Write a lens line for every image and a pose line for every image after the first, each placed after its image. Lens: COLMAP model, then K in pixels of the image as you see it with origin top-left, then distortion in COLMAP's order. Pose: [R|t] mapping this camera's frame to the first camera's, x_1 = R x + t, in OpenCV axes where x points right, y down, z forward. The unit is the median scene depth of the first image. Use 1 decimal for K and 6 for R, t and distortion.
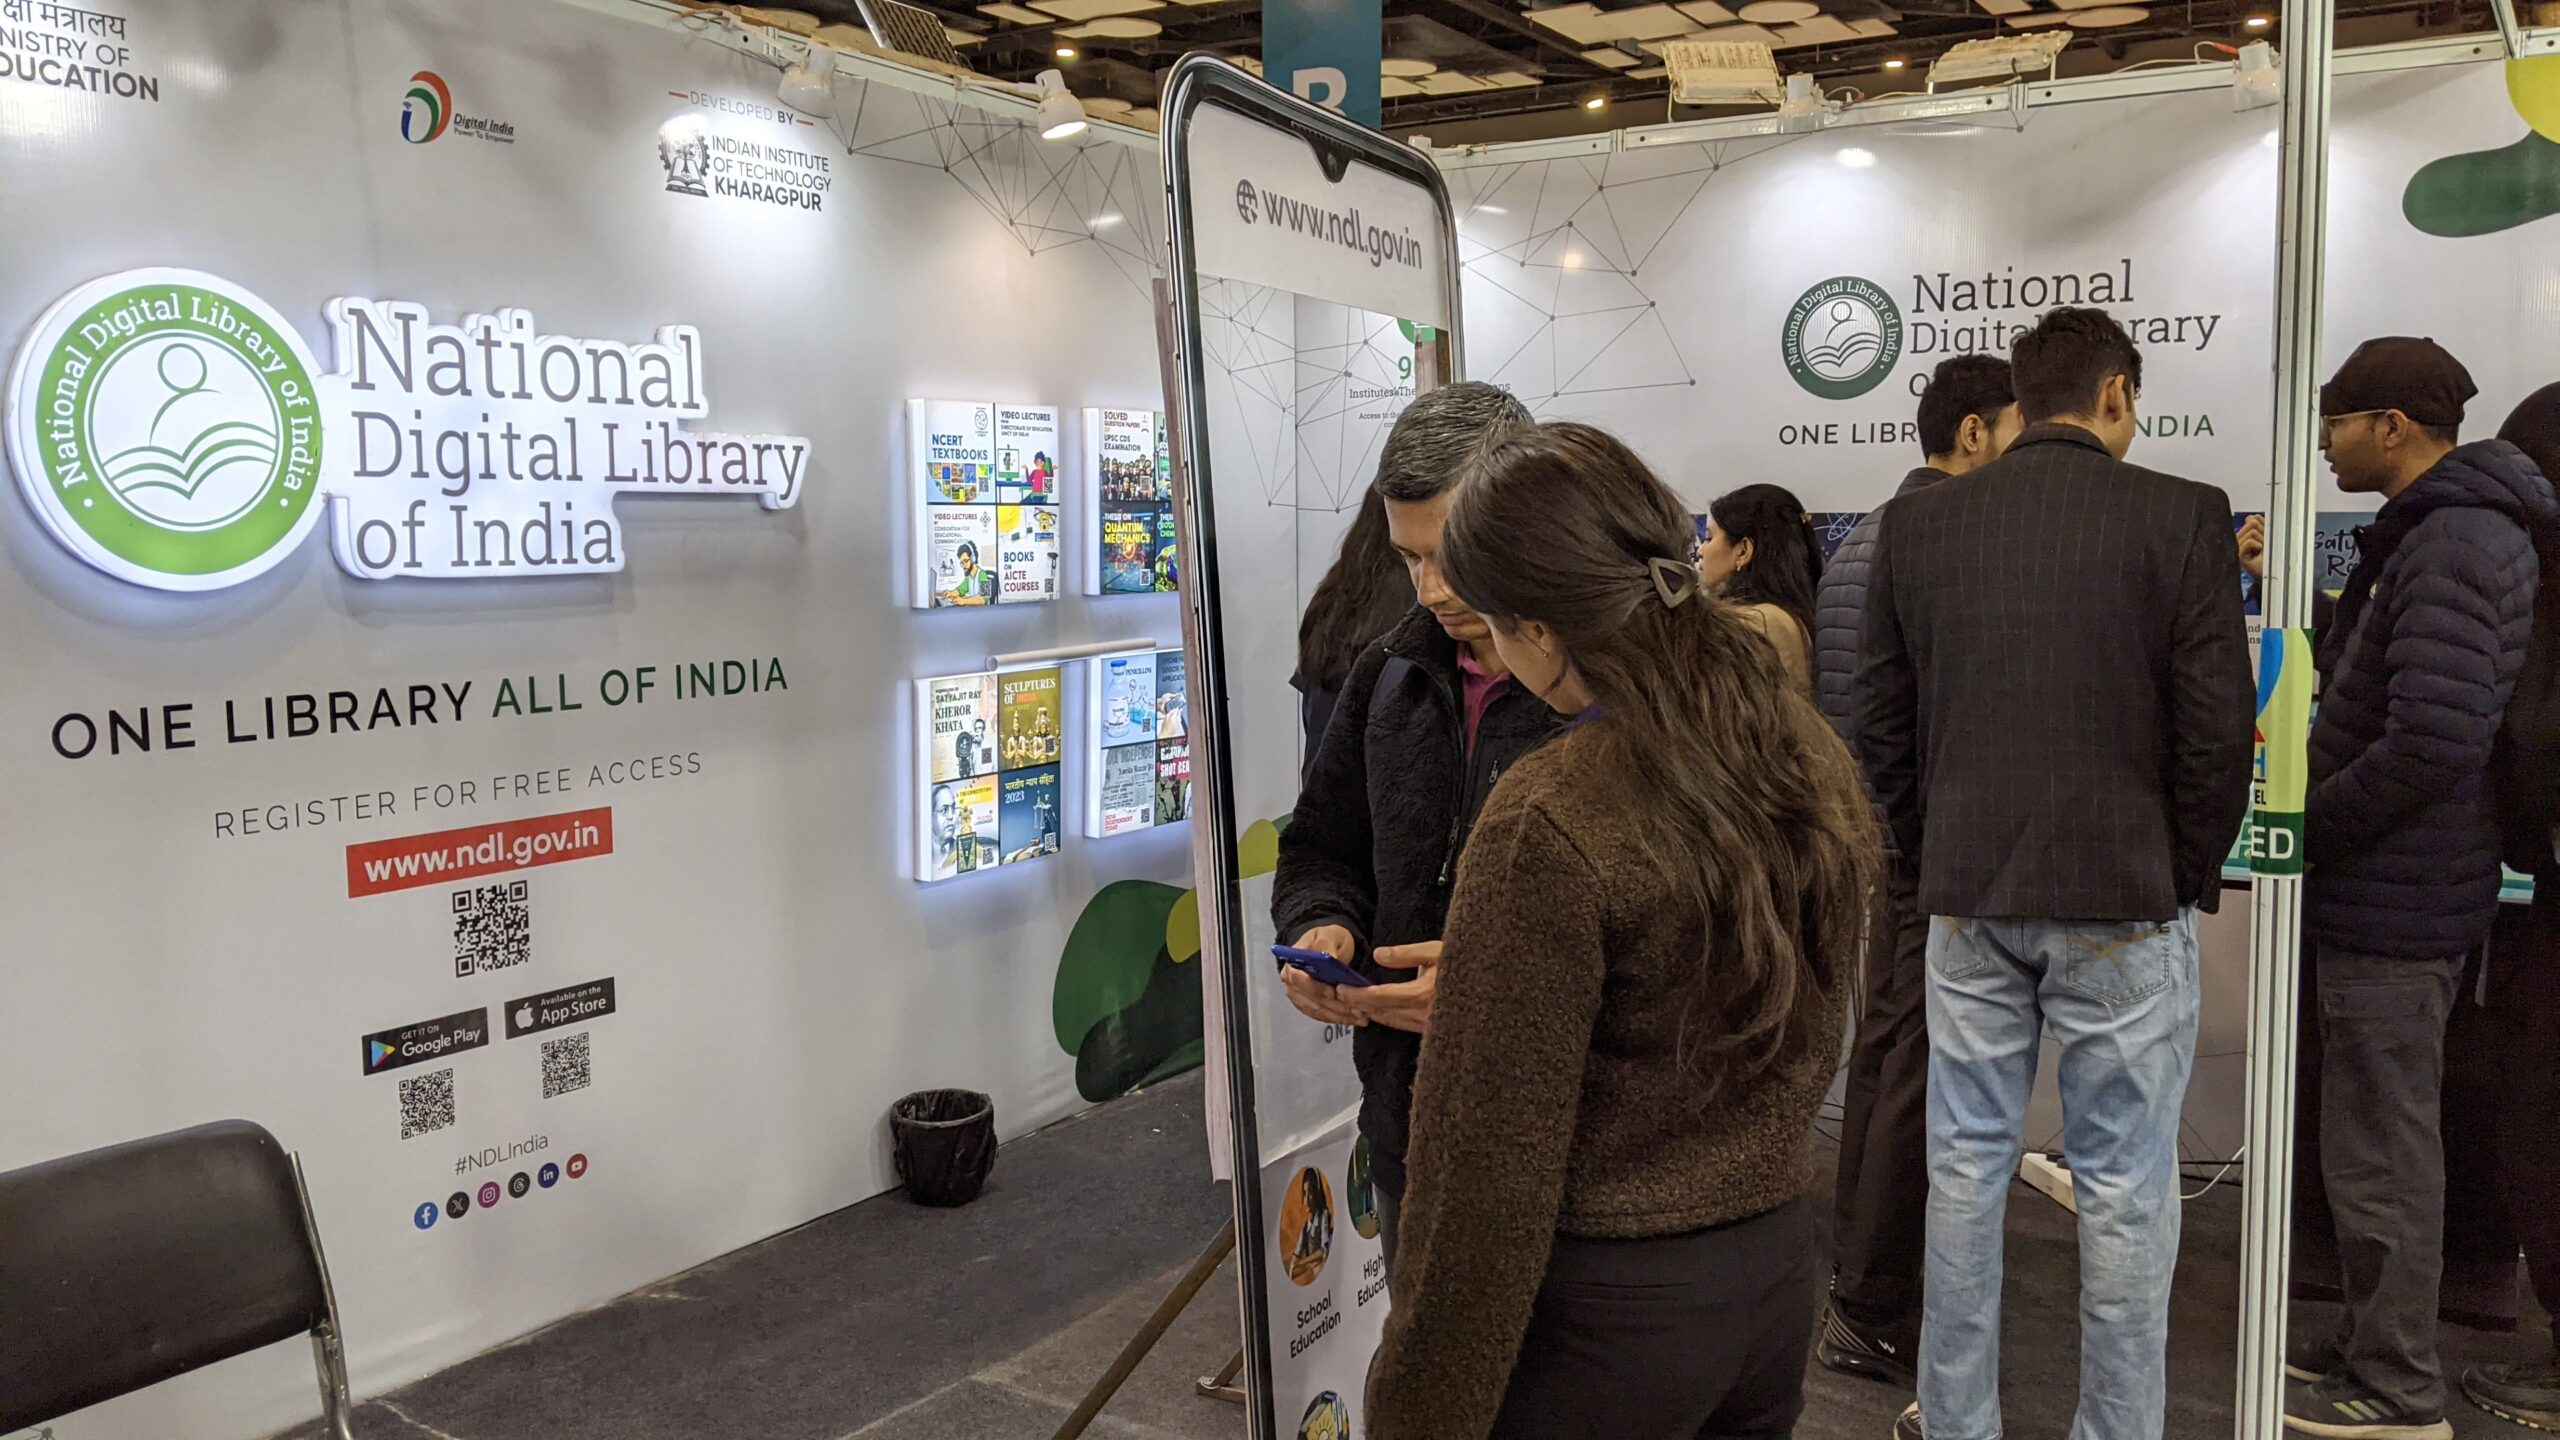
lens RADIAL K [[2038.8, 0, 1295.5], [0, 2038.8, 745.7], [0, 0, 1]] dist [0.079072, -0.141883]
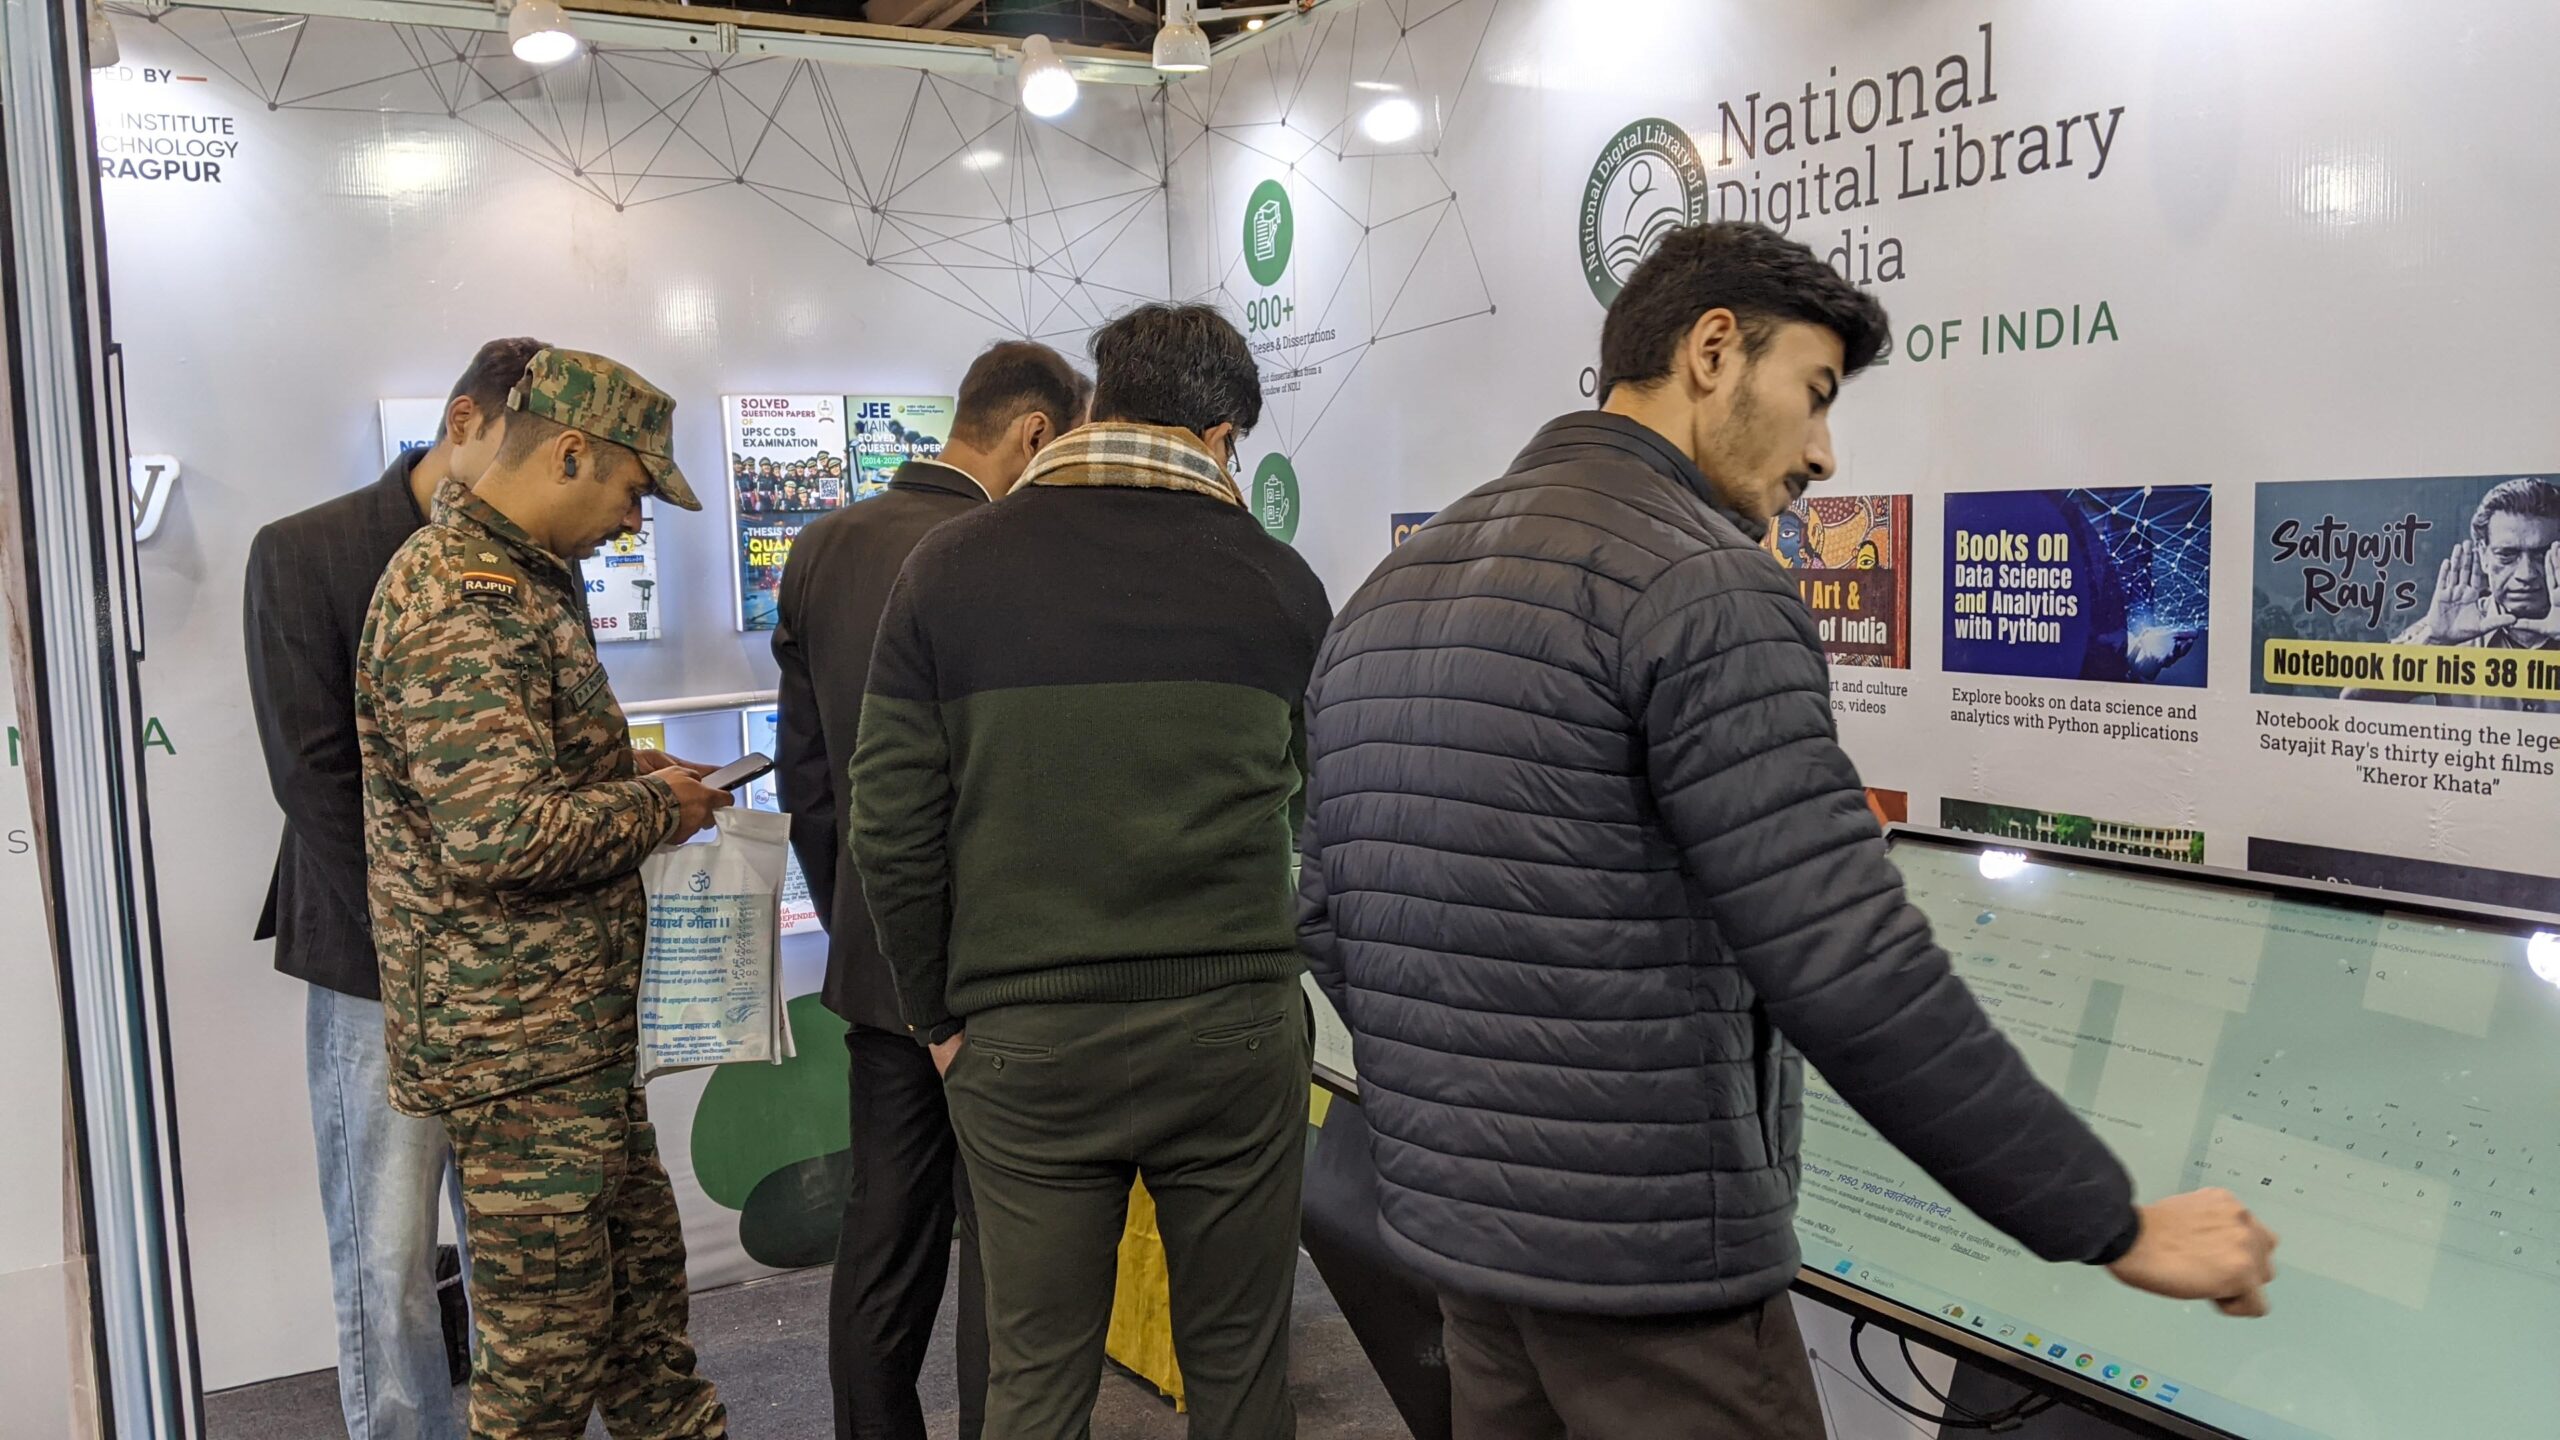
lens RADIAL K [[2038.8, 0, 1242.5], [0, 2038.8, 714.4], [0, 0, 1]] dist [0.079072, -0.141883]
pose [[0.874831, 0.021221, -0.483963, 0.565039], [-0.025338, 0.999677, -0.001968, -0.055654], [0.483765, 0.013984, 0.875086, 0.493214]]
